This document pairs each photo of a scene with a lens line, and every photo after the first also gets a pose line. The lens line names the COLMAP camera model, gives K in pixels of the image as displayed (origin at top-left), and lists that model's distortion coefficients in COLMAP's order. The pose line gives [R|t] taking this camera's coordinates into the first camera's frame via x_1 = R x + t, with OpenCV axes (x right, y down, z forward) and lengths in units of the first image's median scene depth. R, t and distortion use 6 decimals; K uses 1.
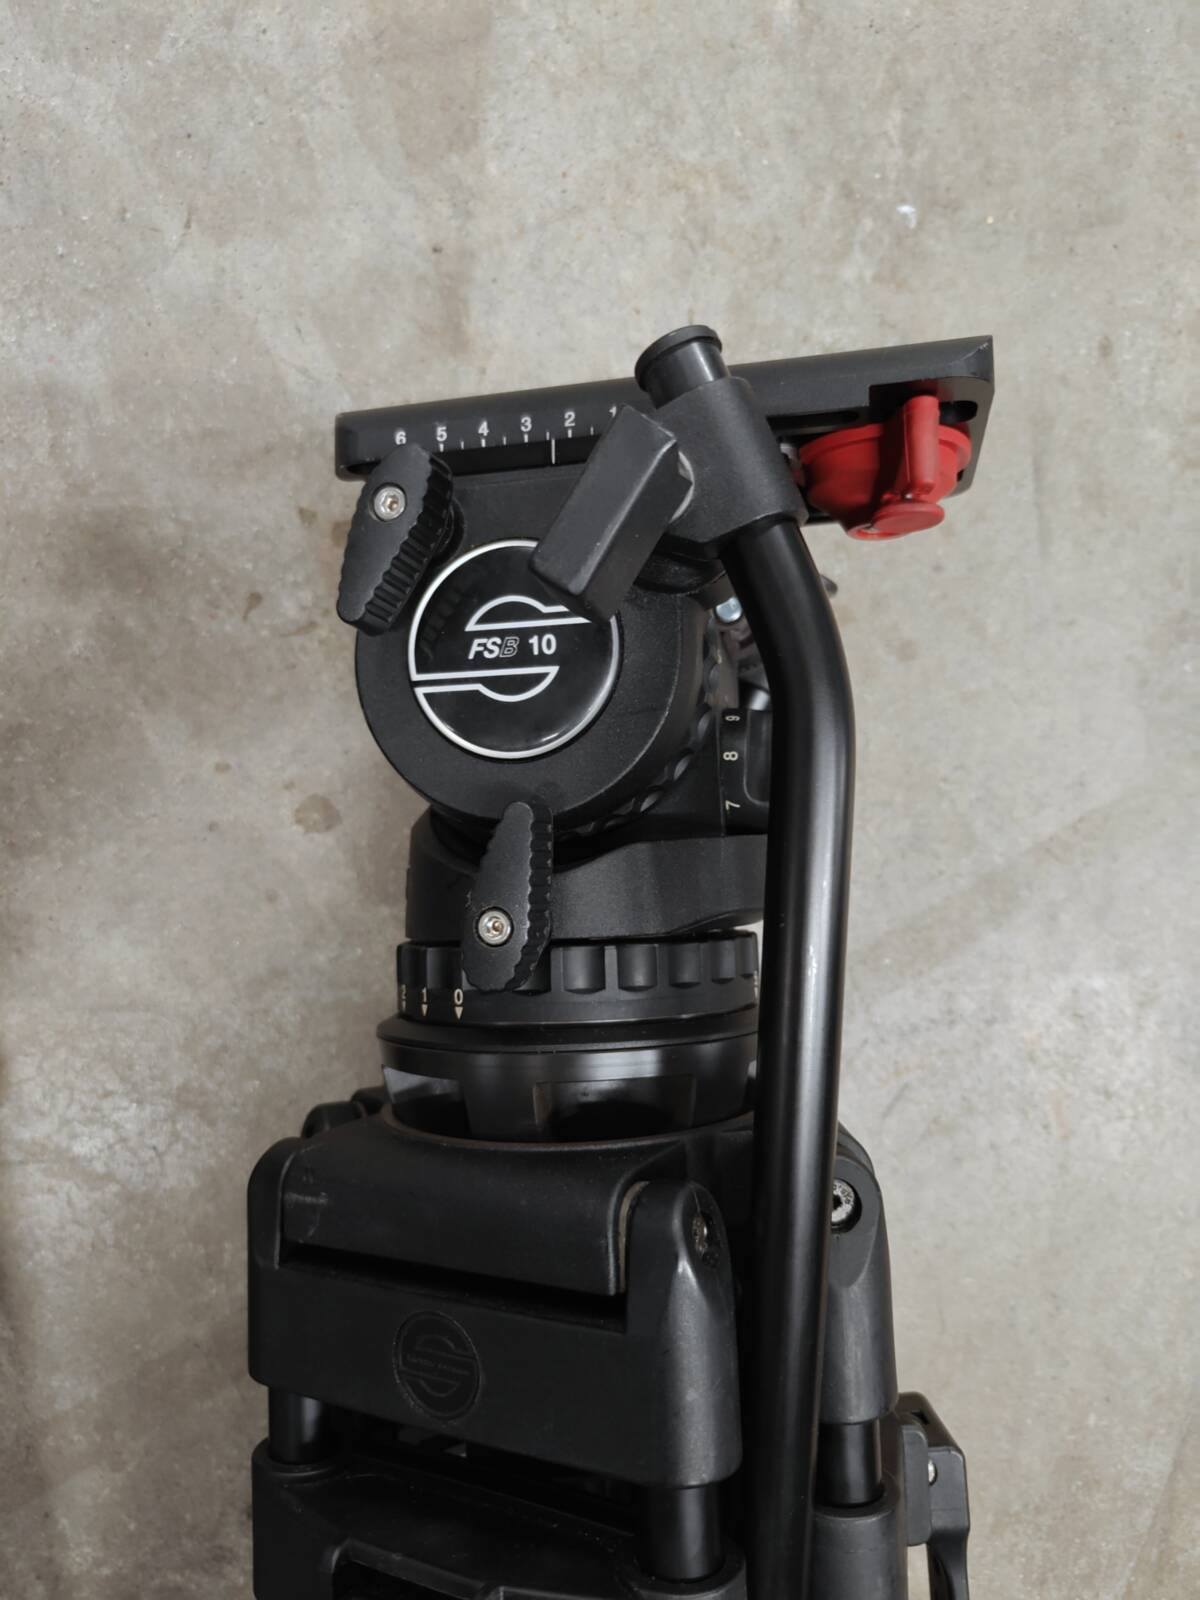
lens RADIAL K [[1156.5, 0, 600.0], [0, 1156.5, 800.0], [0, 0, 1]] dist [-0.032705, 0.014519]
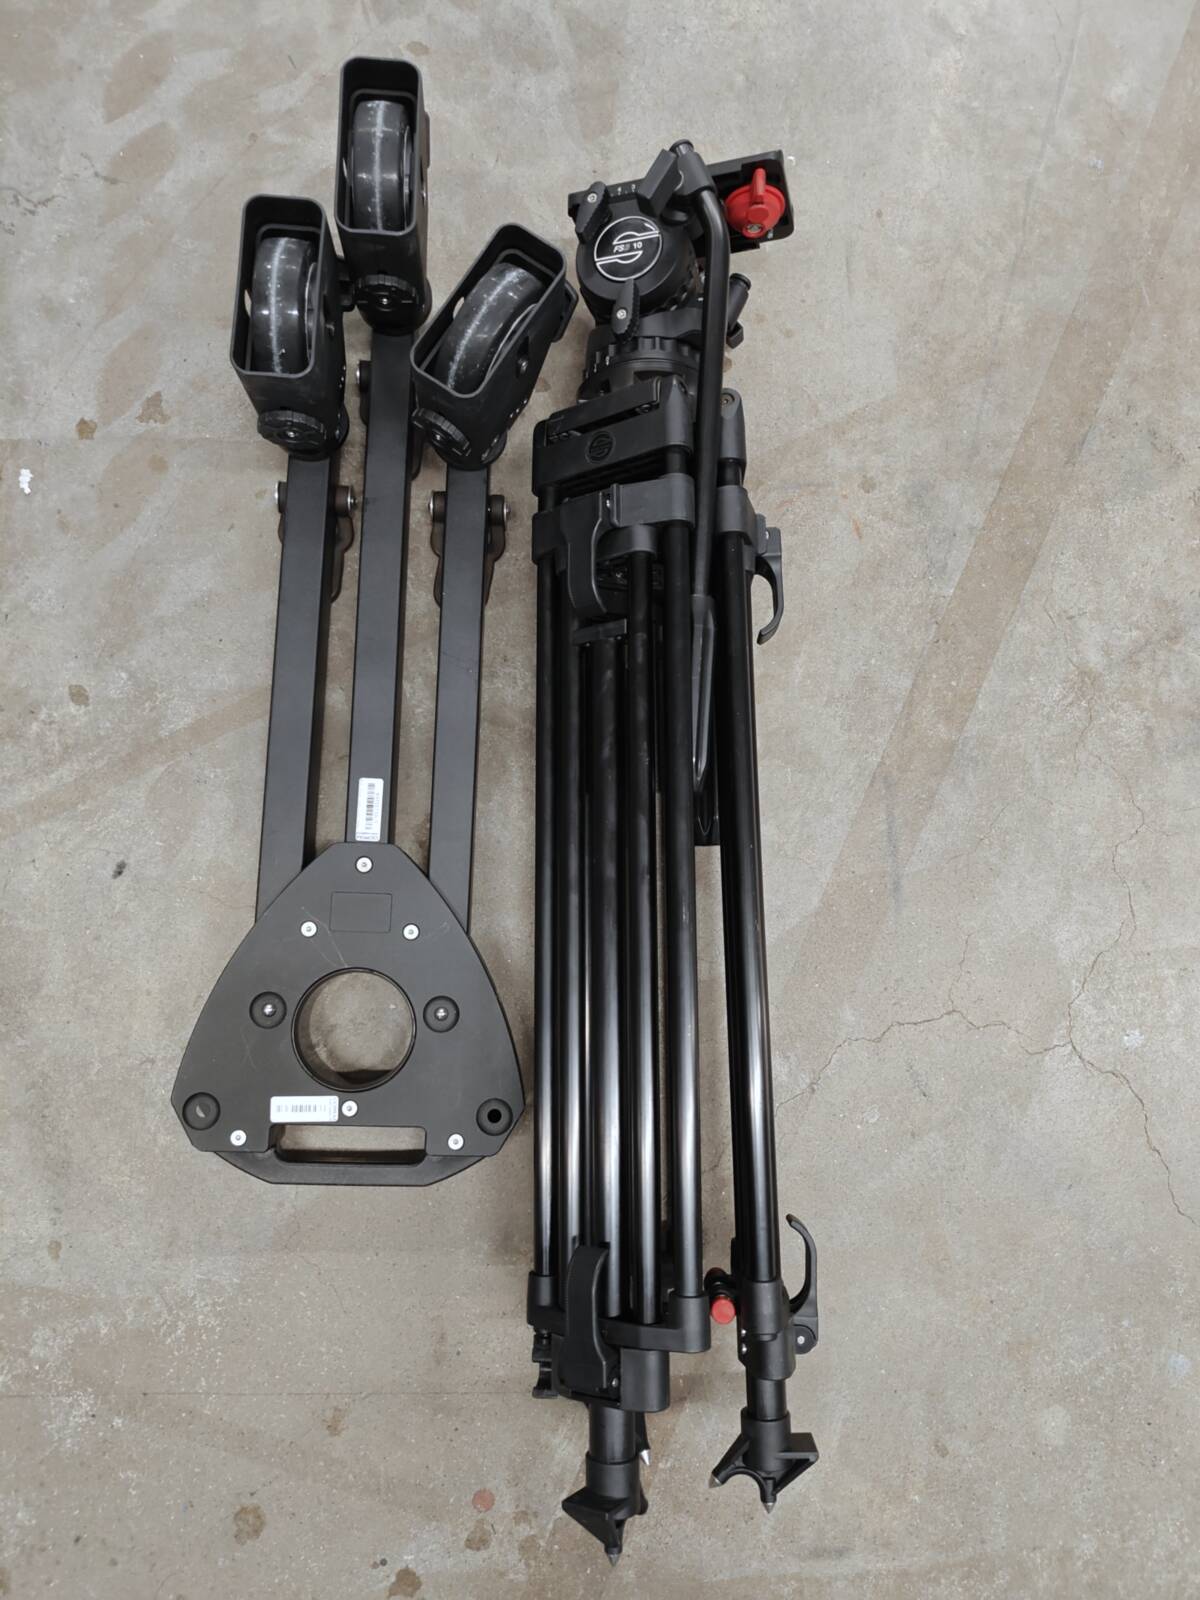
lens RADIAL K [[1137.0, 0, 600.0], [0, 1137.0, 800.0], [0, 0, 1]] dist [0.000008, 0.002485]
pose [[0.997935, 0.018175, -0.061613, 0.042919], [-0.025420, 0.992577, -0.118929, 1.109695], [0.058994, 0.120250, 0.990989, -1.214295]]
